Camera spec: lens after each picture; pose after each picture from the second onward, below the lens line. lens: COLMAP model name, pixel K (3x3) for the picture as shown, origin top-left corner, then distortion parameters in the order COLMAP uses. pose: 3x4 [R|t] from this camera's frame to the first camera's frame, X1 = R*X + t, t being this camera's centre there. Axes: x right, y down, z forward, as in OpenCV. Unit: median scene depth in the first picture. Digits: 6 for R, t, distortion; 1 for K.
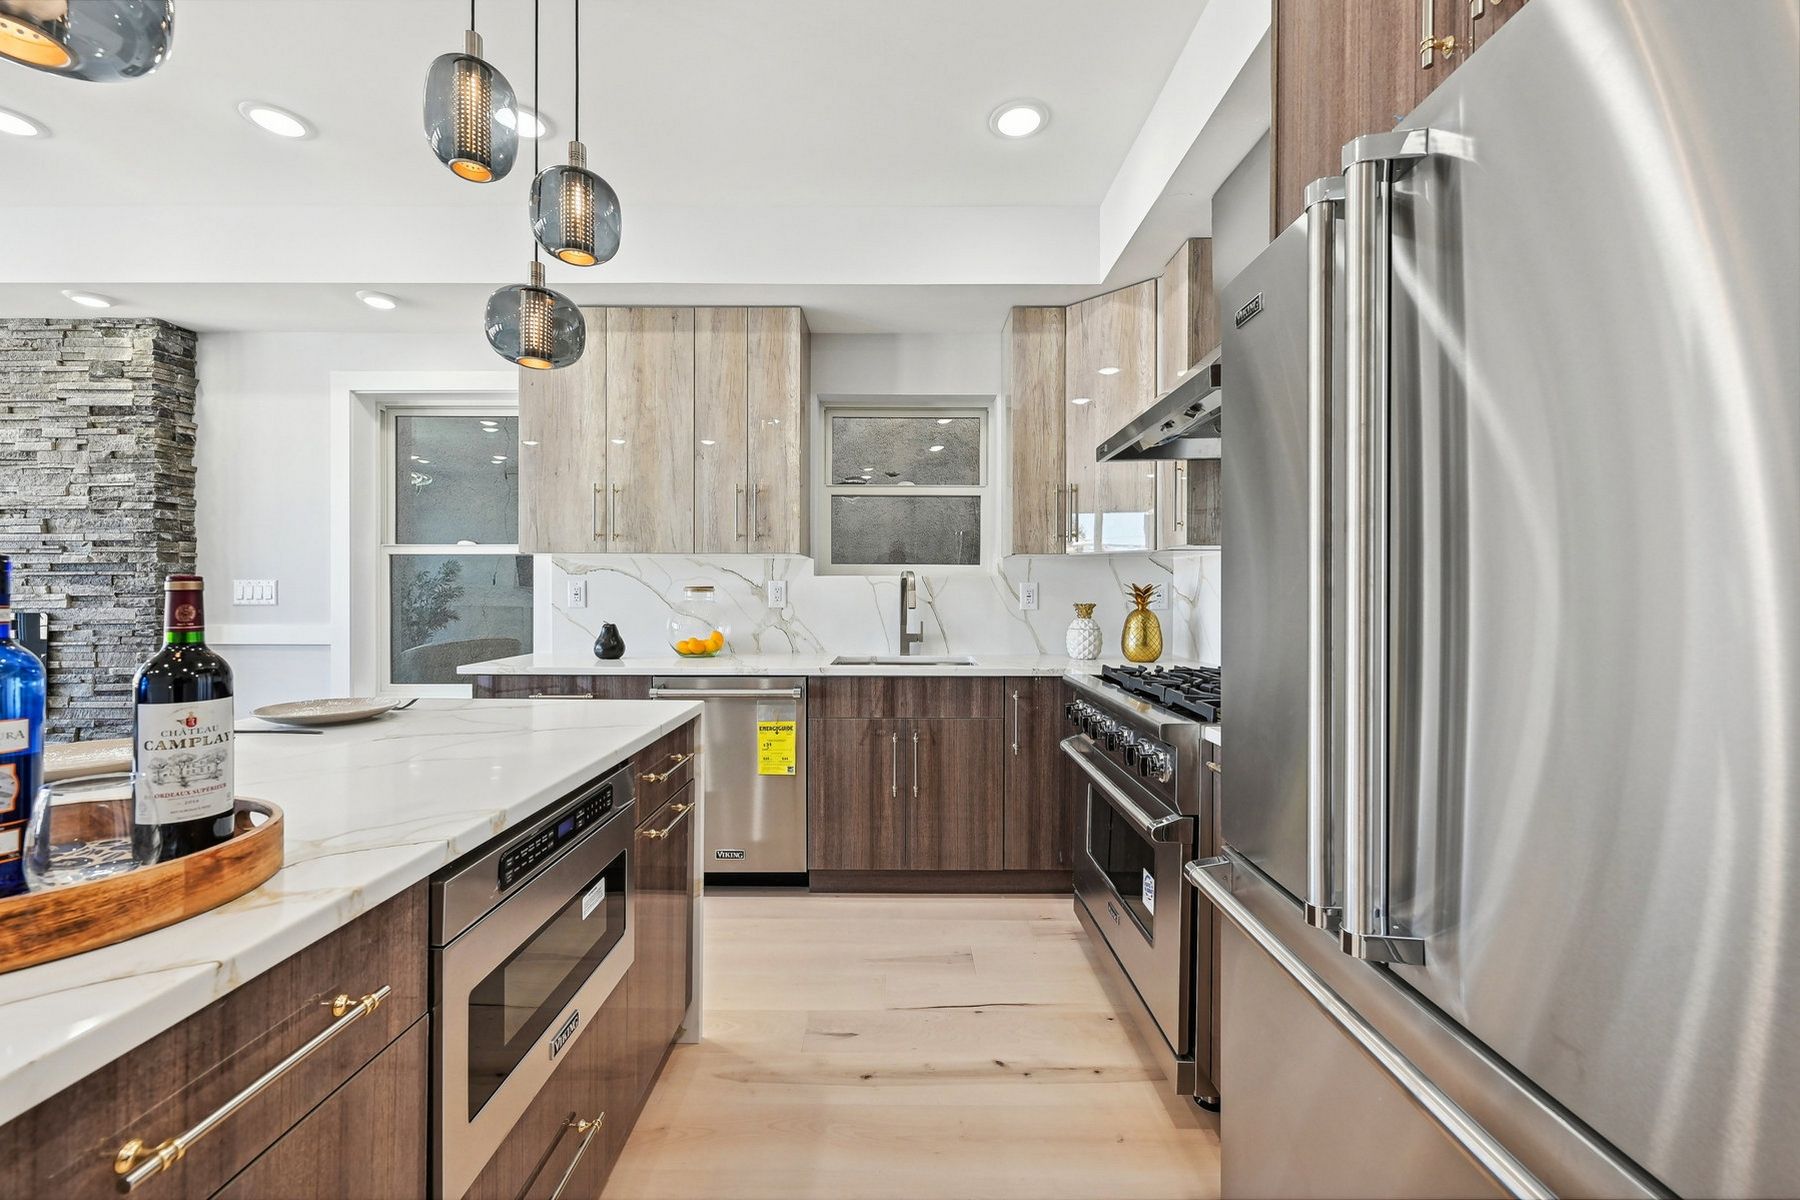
lens RADIAL K [[722.1, 0, 900.7], [0, 722.1, 608.7], [0, 0, 1]] dist [-0.000112, 0.000067]
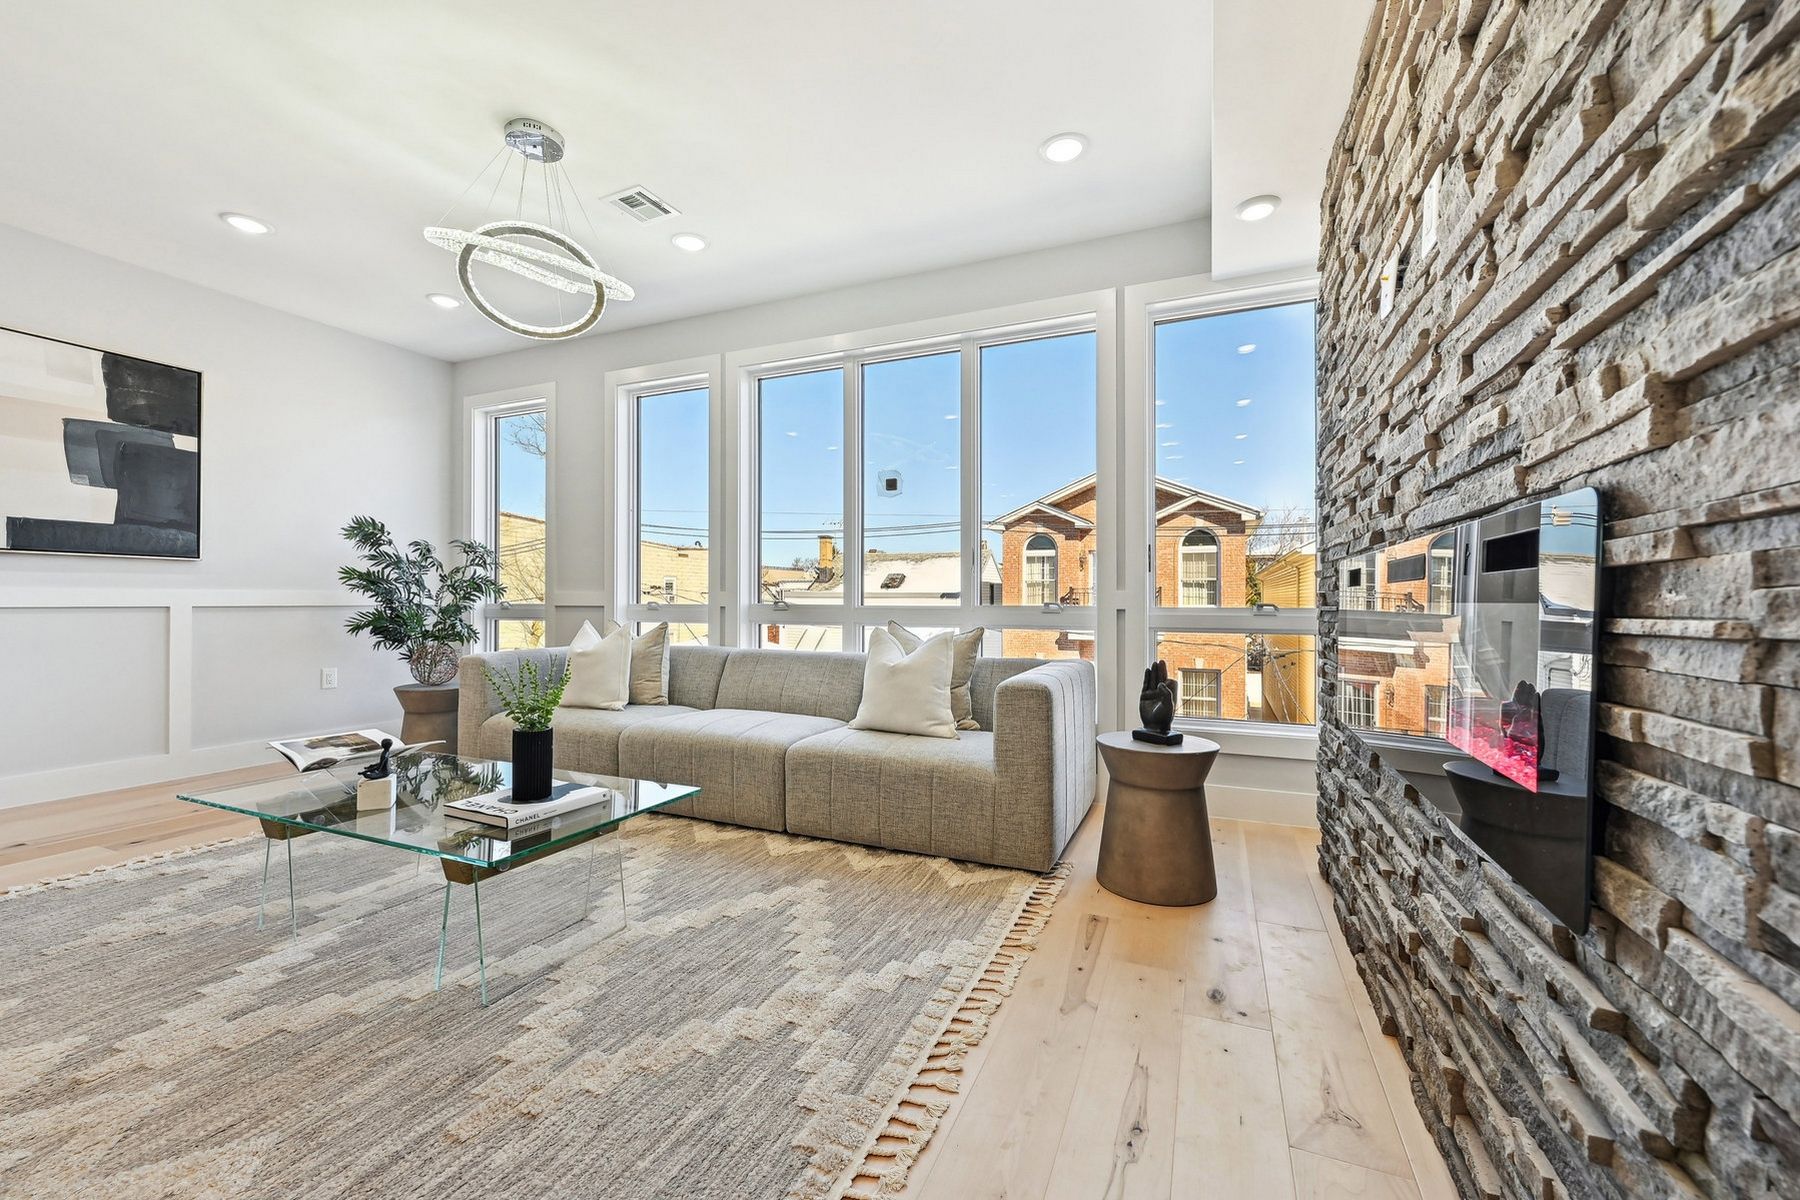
lens RADIAL K [[712.8, 0, 898.9], [0, 712.8, 596.2], [0, 0, 1]] dist [-0.001139, -0.000261]
pose [[-0.398244, -0.007833, -0.917246, -0.883253], [-0.023355, 0.999726, 0.001603, 0.043924], [0.916982, 0.022061, -0.398318, 0.877485]]
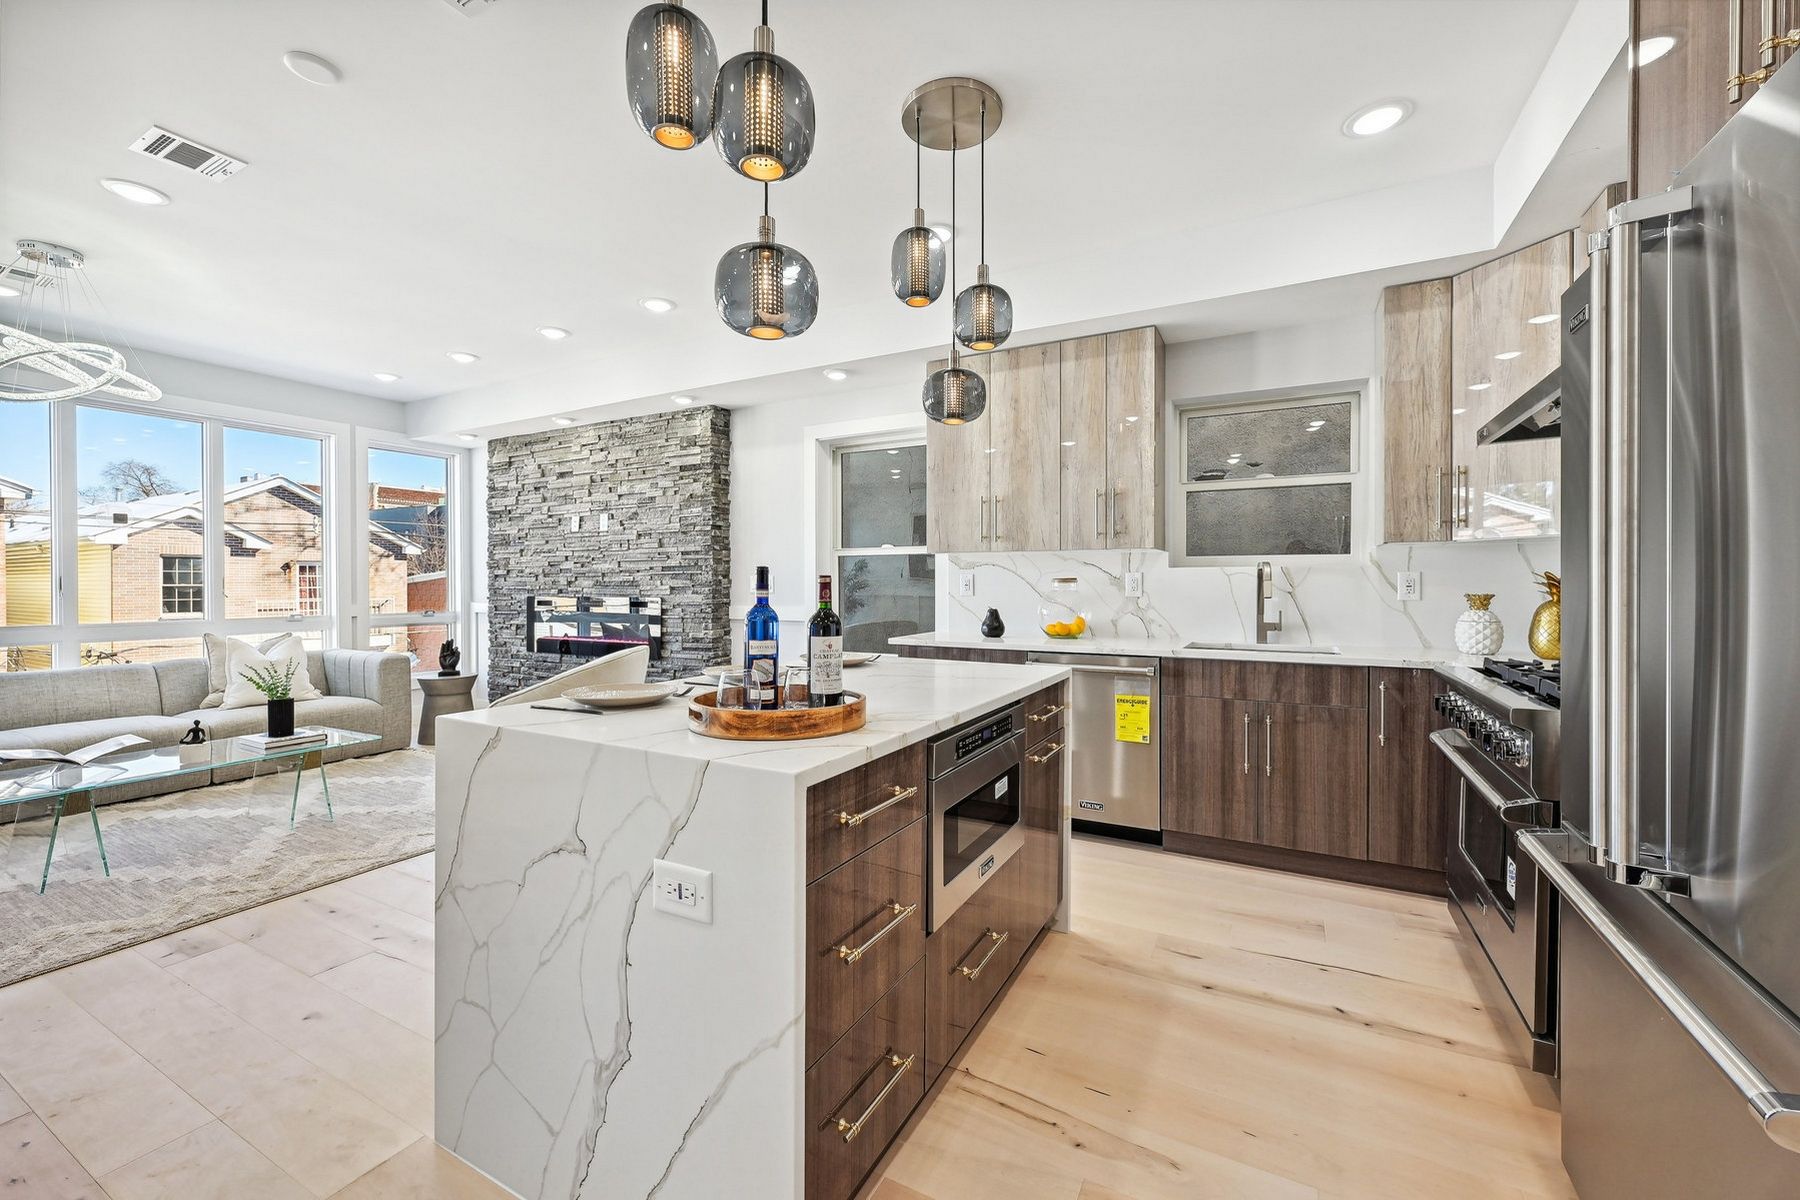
lens RADIAL K [[727.5, 0, 897.6], [0, 727.5, 576.5], [0, 0, 1]] dist [0.001721, 0.000235]
pose [[0.882322, -0.007710, -0.470583, 0.038780], [-0.007448, 0.999512, -0.030339, 0.004482], [0.470588, 0.030274, 0.881834, -0.175740]]
